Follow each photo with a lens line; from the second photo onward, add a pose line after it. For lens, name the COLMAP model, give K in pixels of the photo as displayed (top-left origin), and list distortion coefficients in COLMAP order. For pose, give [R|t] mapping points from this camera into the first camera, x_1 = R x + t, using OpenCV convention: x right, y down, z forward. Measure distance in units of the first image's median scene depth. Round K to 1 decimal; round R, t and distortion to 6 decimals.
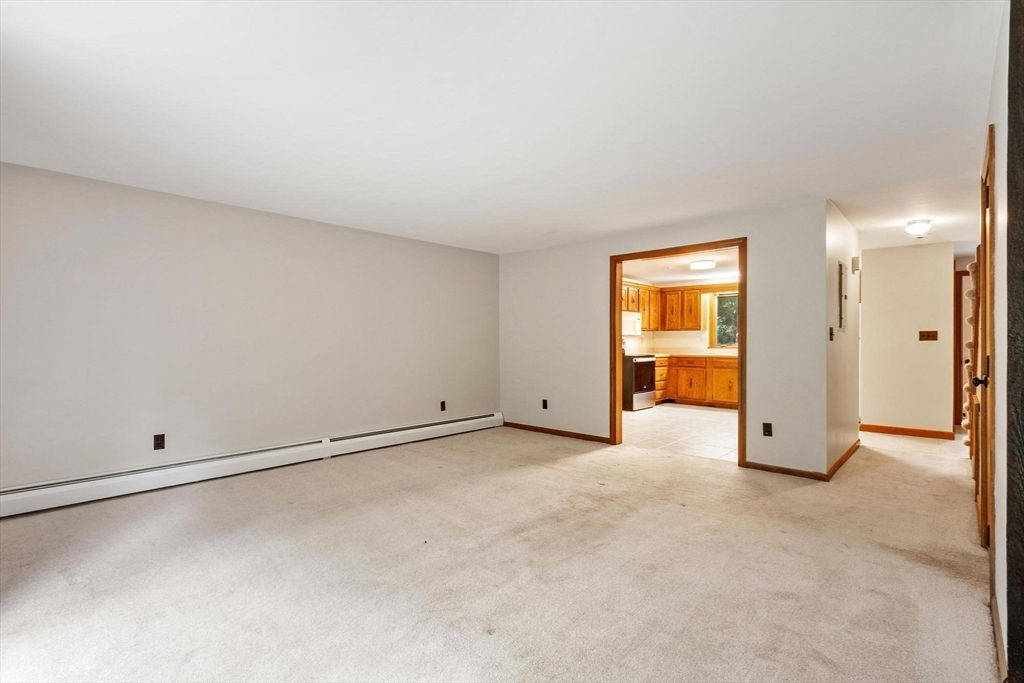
lens RADIAL K [[472.2, 0, 505.3], [0, 472.2, 344.1], [0, 0, 1]] dist [0.002543, 0.000052]
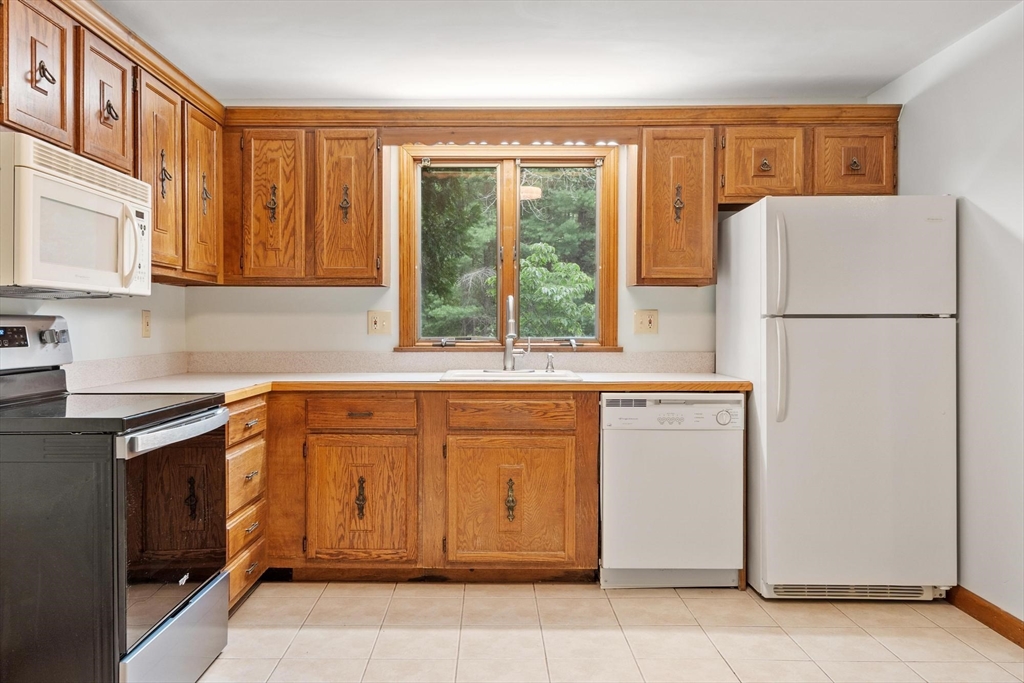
lens RADIAL K [[854.9, 0, 508.1], [0, 854.9, 343.1], [0, 0, 1]] dist [0.009487, 0.002130]
pose [[0.754914, -0.015946, 0.655630, 0.156242], [0.005177, 0.999818, 0.018356, -0.005214], [-0.655803, -0.010463, 0.754860, 0.599155]]
